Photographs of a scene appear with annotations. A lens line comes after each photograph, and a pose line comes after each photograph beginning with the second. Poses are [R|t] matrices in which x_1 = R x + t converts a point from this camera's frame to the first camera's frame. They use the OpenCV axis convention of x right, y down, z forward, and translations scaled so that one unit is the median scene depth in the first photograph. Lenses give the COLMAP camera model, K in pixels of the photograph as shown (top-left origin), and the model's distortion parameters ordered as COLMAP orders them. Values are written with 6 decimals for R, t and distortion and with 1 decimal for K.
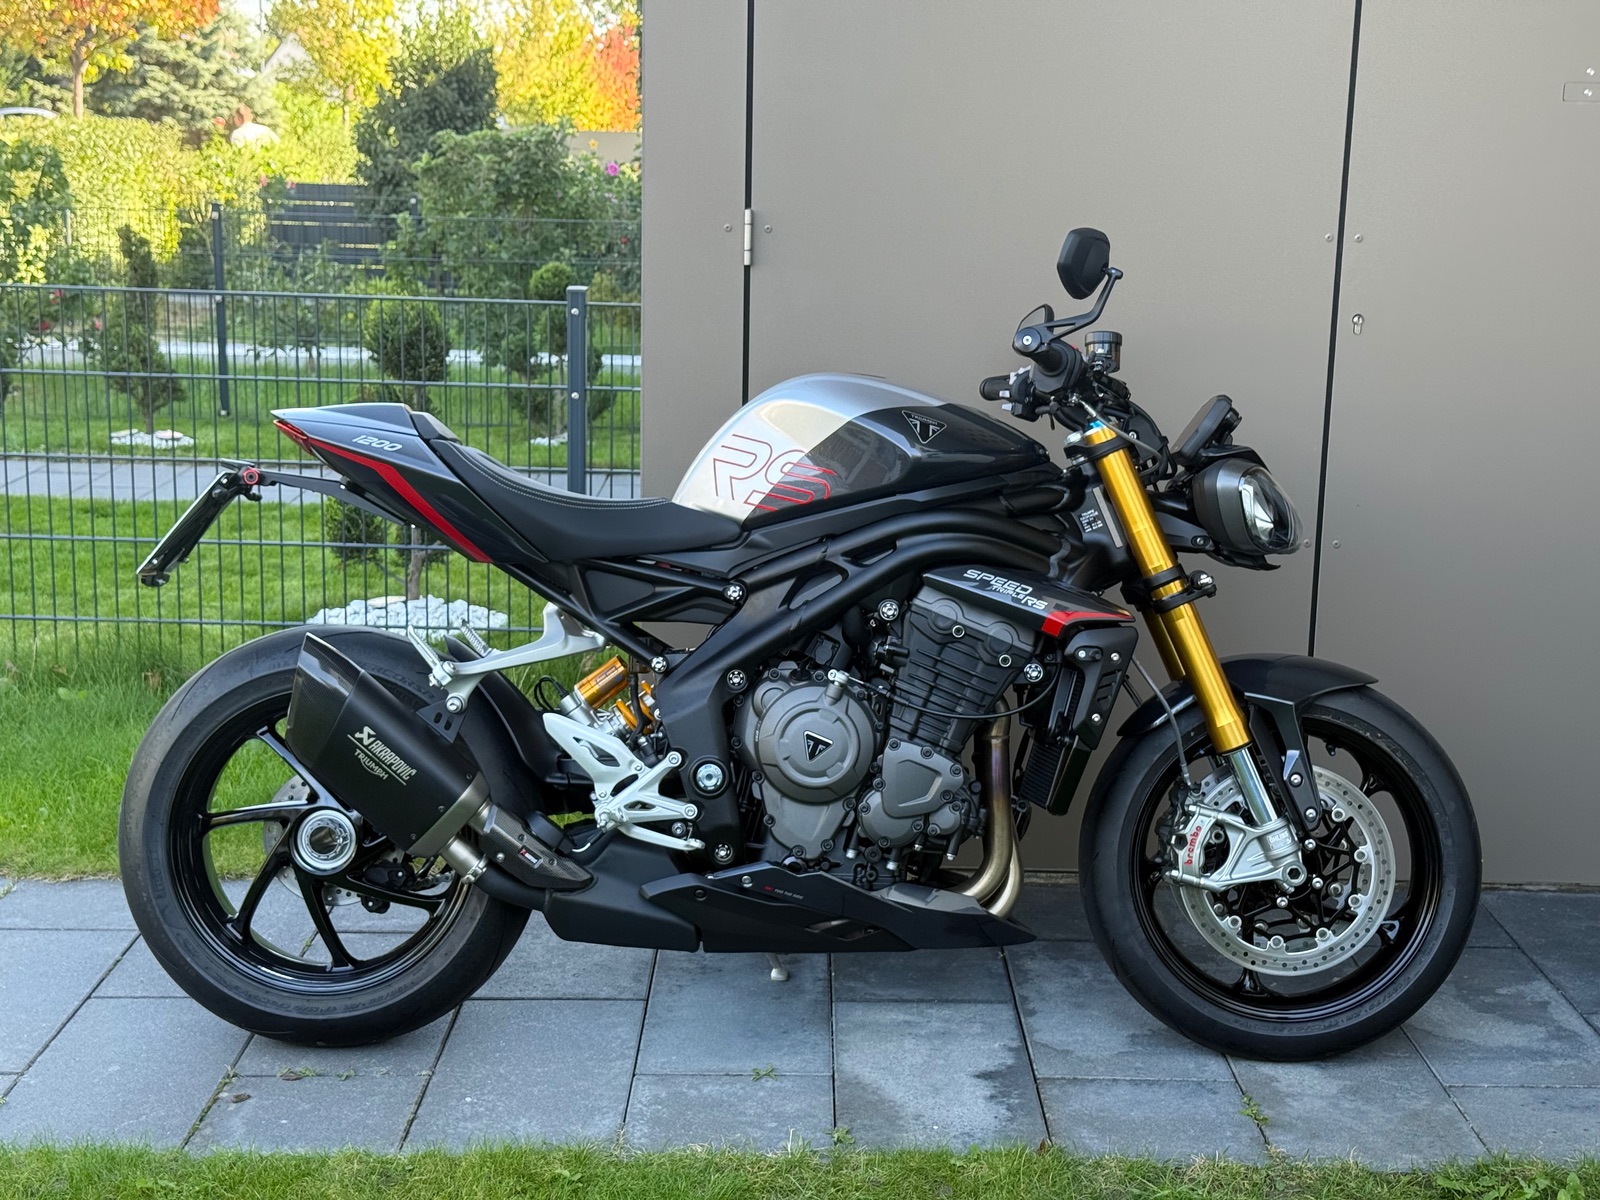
lens RADIAL K [[2258.9, 0, 800.0], [0, 2258.9, 600.0], [0, 0, 1]] dist [0.098068, 0.037245]
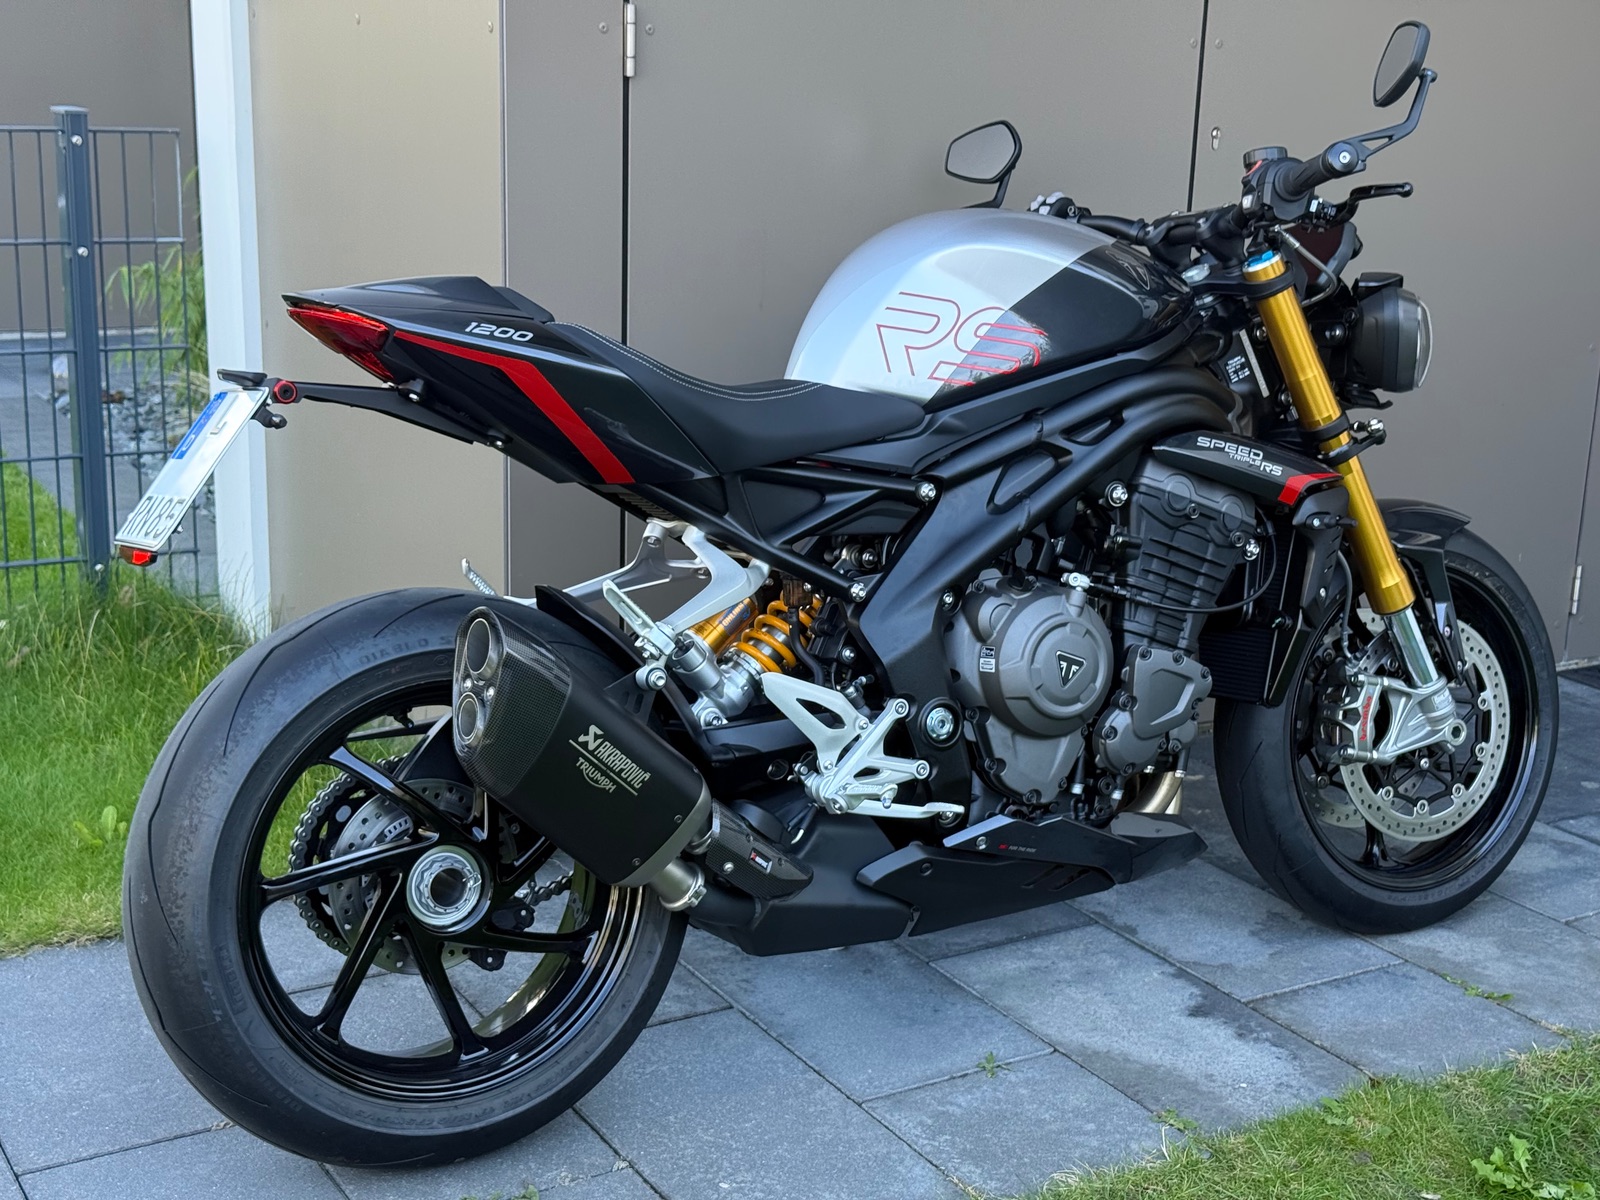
lens RADIAL K [[2258.9, 0, 800.0], [0, 2258.9, 600.0], [0, 0, 1]] dist [0.098068, 0.037245]
pose [[0.857786, -0.121571, 0.499423, -0.474710], [0.083032, 0.991639, 0.098777, -0.048157], [-0.507256, -0.043261, 0.860709, 0.334525]]
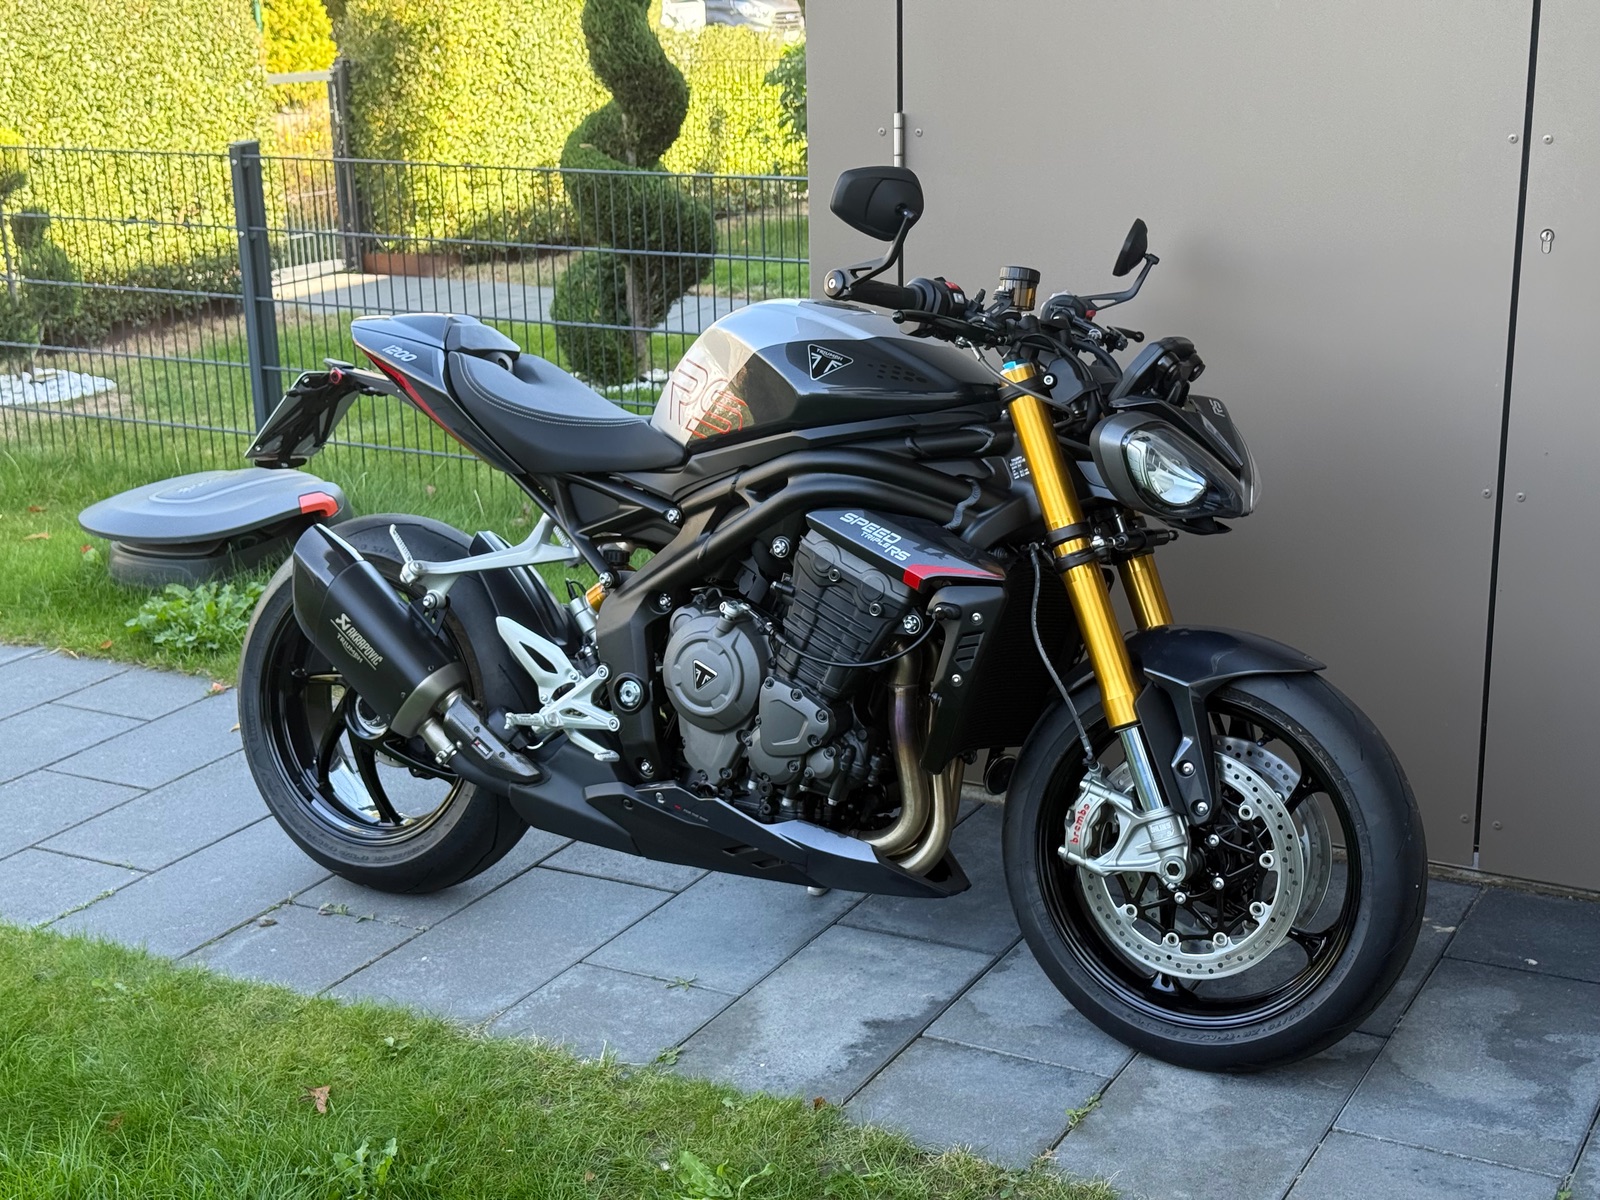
lens RADIAL K [[2258.9, 0, 800.0], [0, 2258.9, 600.0], [0, 0, 1]] dist [0.098068, 0.037245]
pose [[0.875507, 0.093848, -0.474004, 0.508829], [-0.054872, 0.993922, 0.095435, -0.066145], [0.480079, -0.057545, 0.875336, 0.136465]]
